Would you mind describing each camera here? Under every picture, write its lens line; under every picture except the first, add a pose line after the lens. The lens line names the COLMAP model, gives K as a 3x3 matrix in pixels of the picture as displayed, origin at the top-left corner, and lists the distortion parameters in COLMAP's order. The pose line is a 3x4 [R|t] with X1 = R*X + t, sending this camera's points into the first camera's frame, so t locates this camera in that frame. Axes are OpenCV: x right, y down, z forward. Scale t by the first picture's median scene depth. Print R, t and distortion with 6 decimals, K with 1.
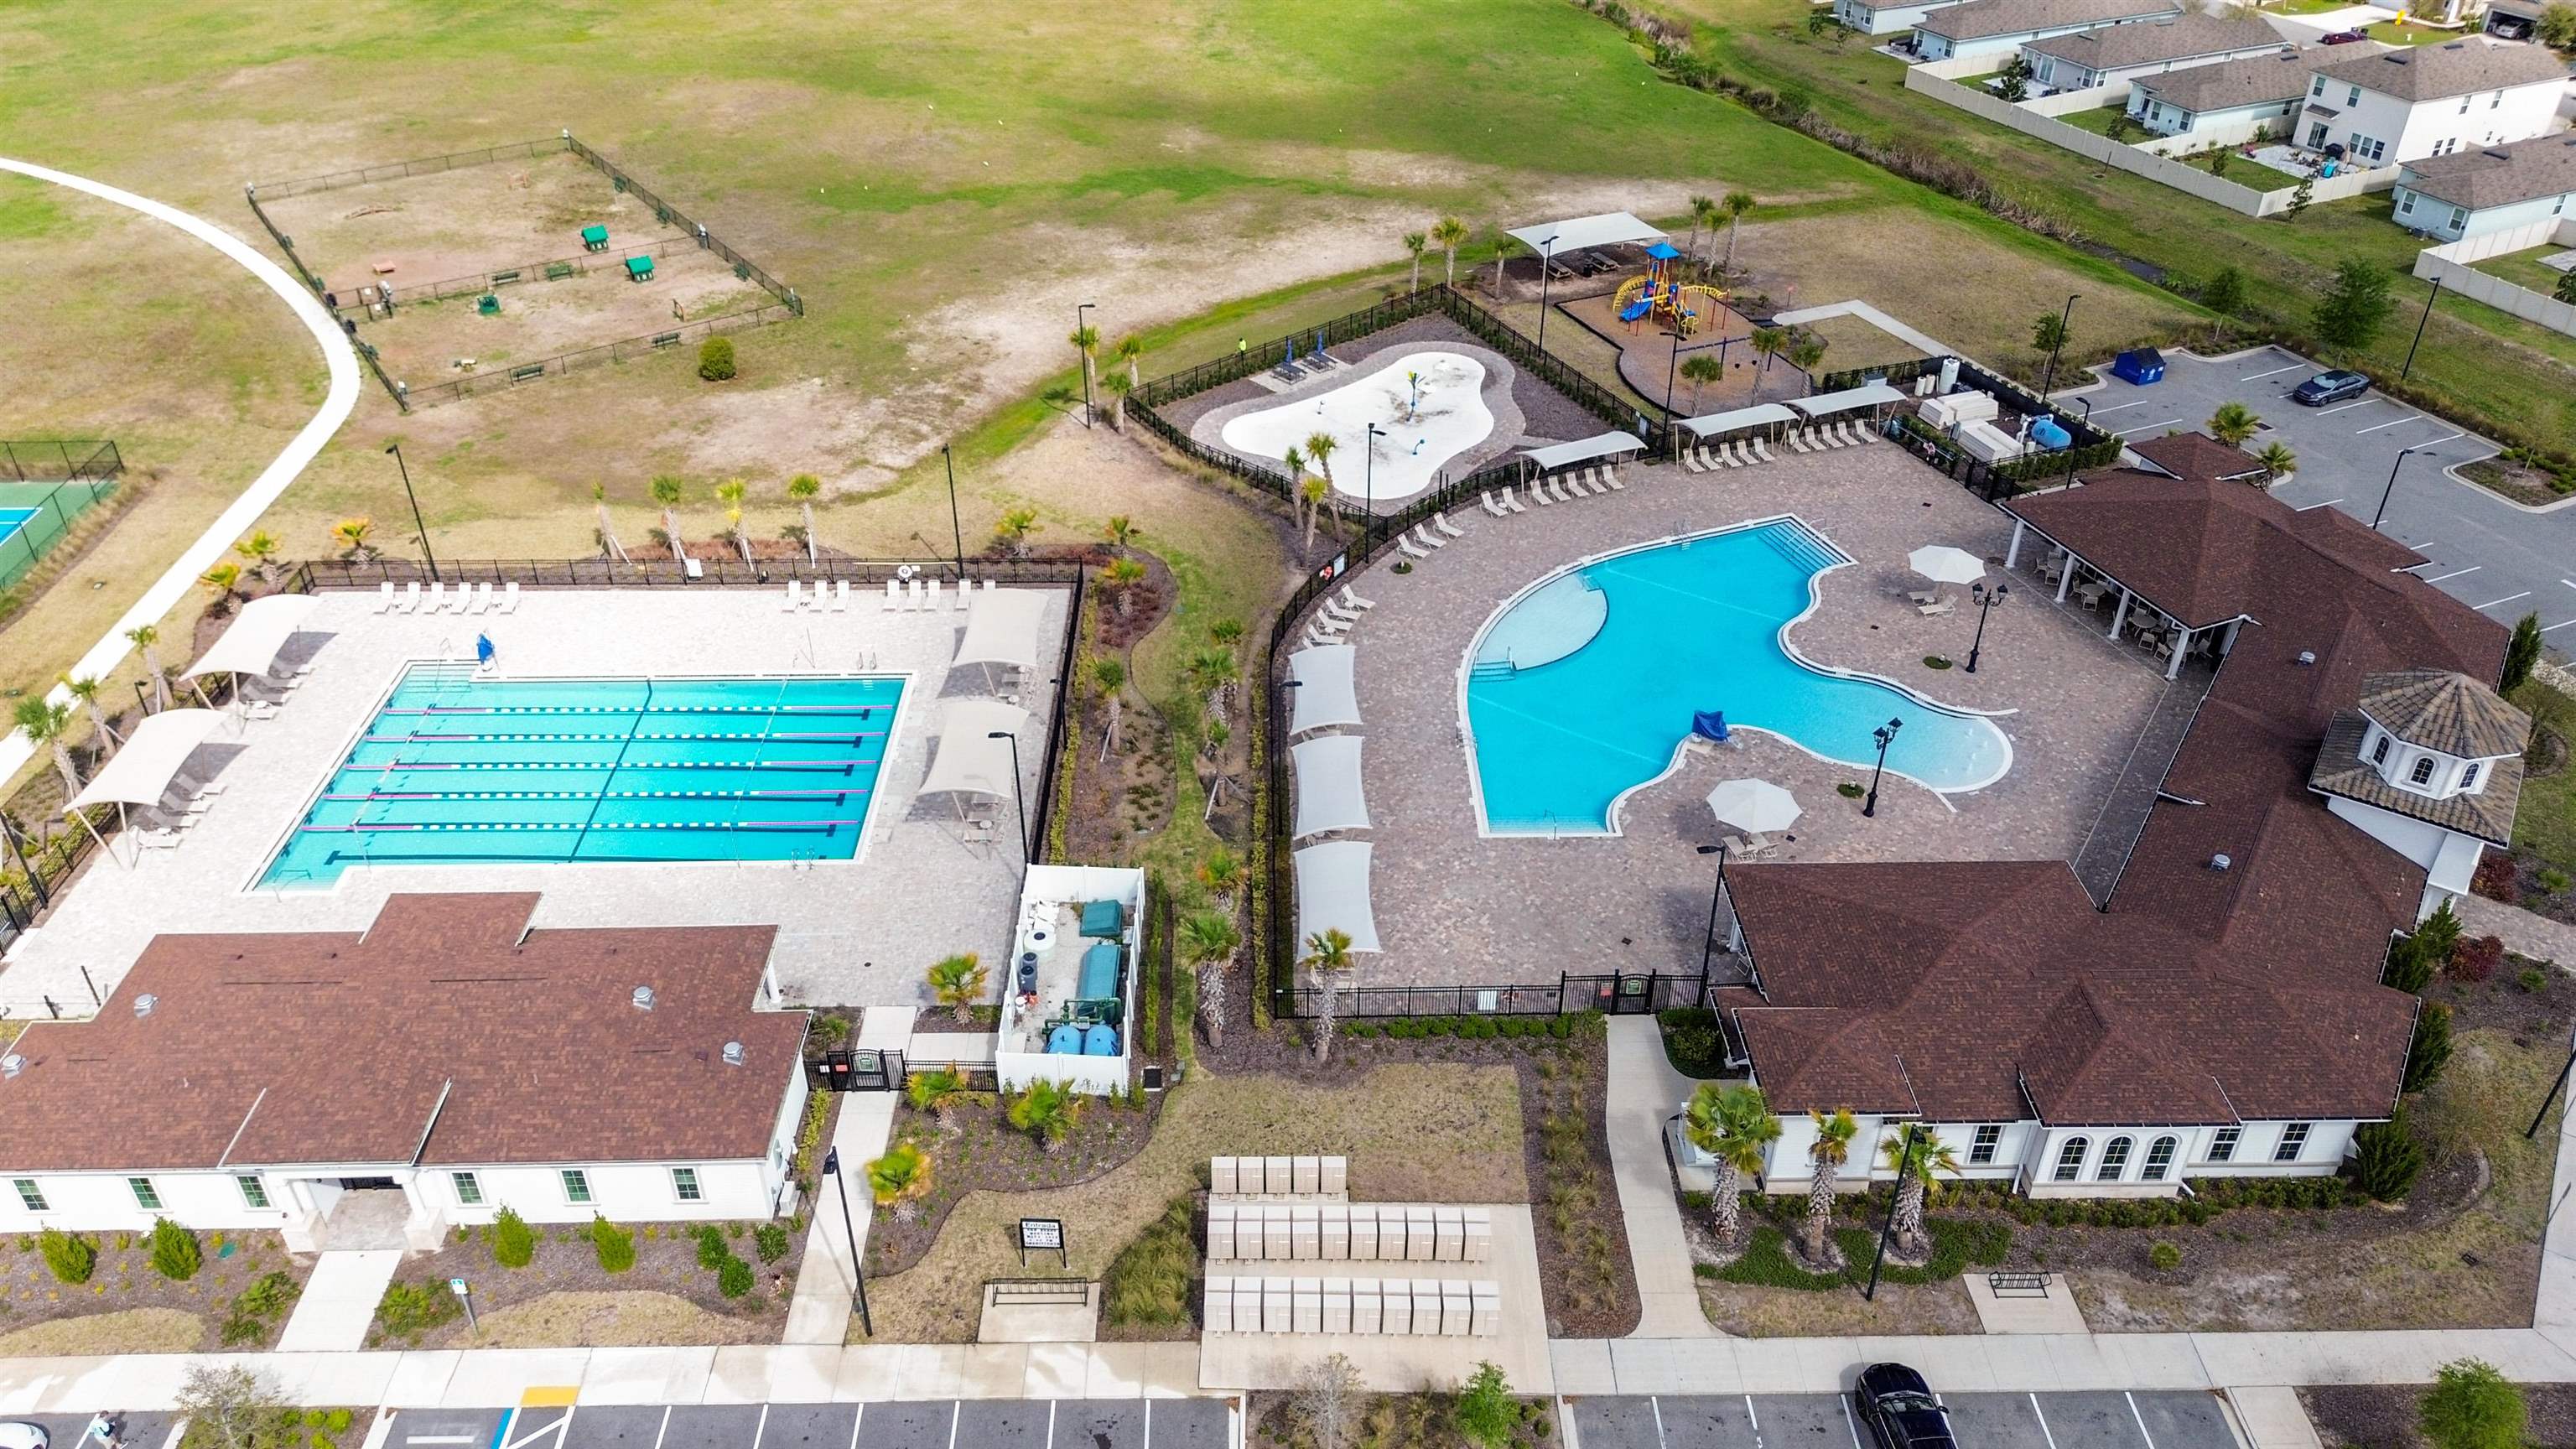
lens RADIAL K [[1830.1, 0, 1284.3], [0, 1830.1, 719.2], [0, 0, 1]] dist [0.076105, -0.078325]
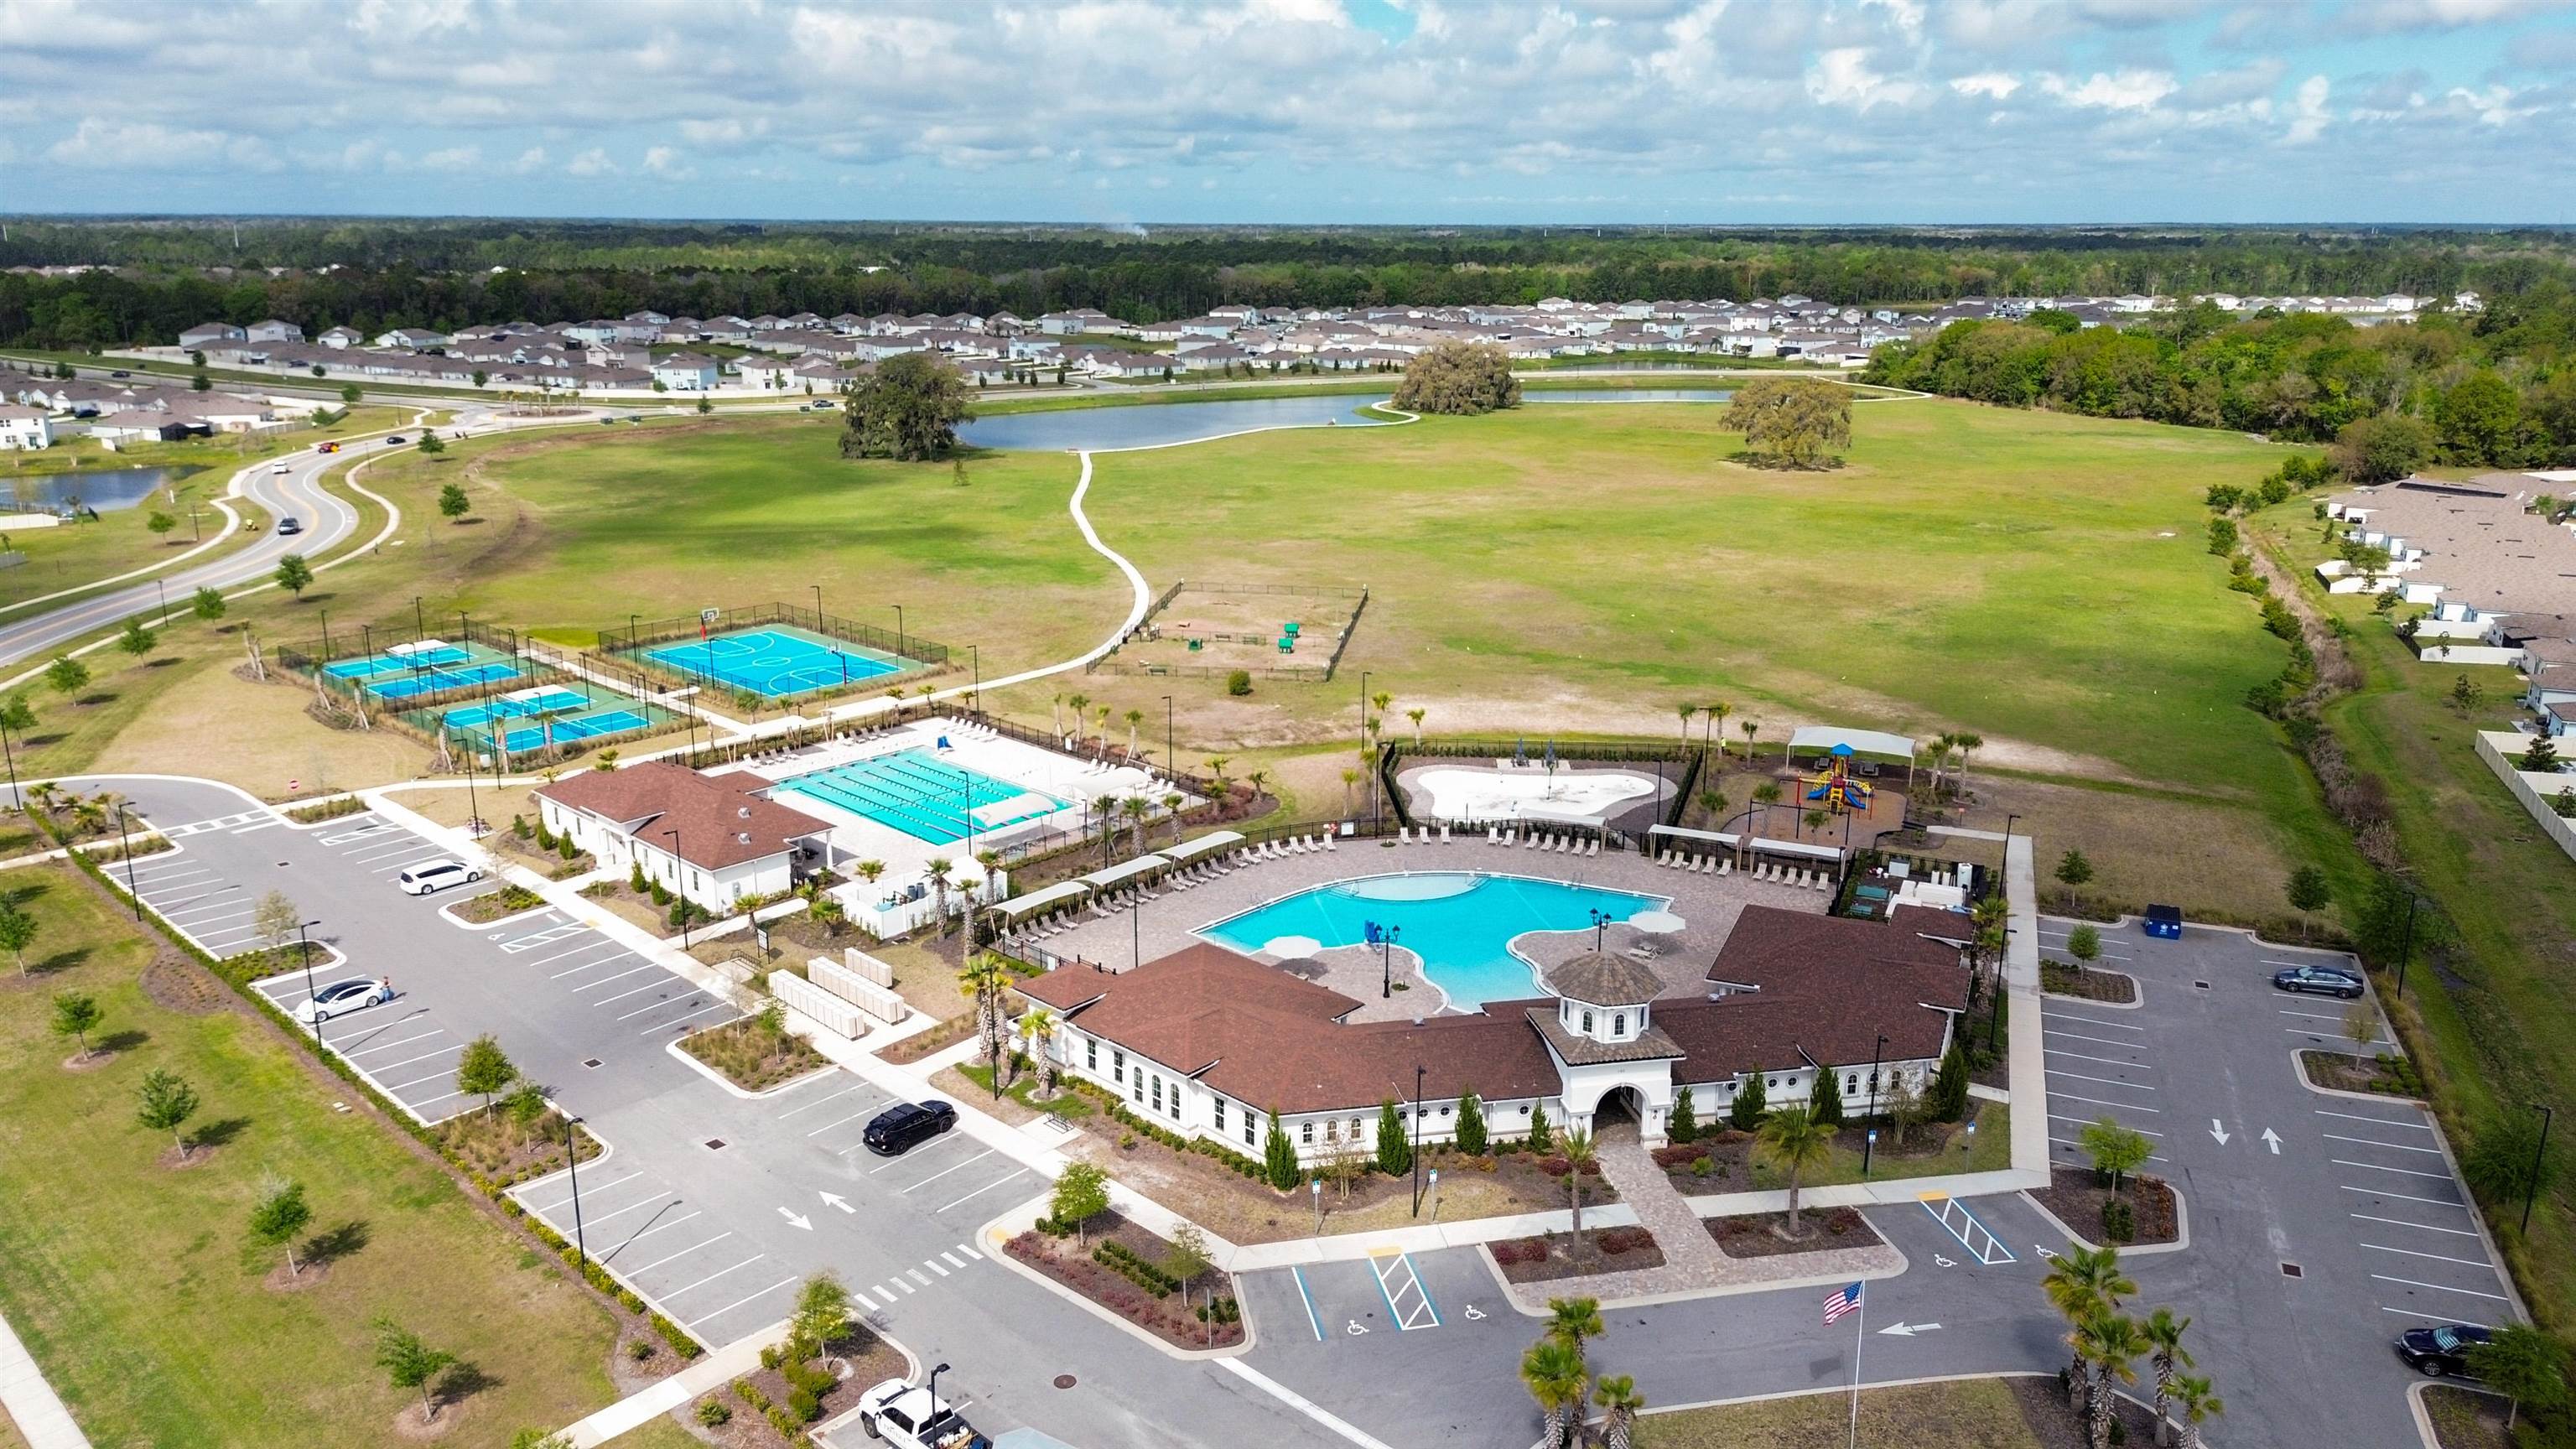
lens RADIAL K [[1830.1, 0, 1284.3], [0, 1830.1, 719.2], [0, 0, 1]] dist [0.076105, -0.078325]
pose [[0.713128, 0.187023, -0.675626, 0.980641], [-0.396359, 0.902494, -0.168537, 0.106095], [0.578228, 0.387979, 0.717722, -0.136241]]
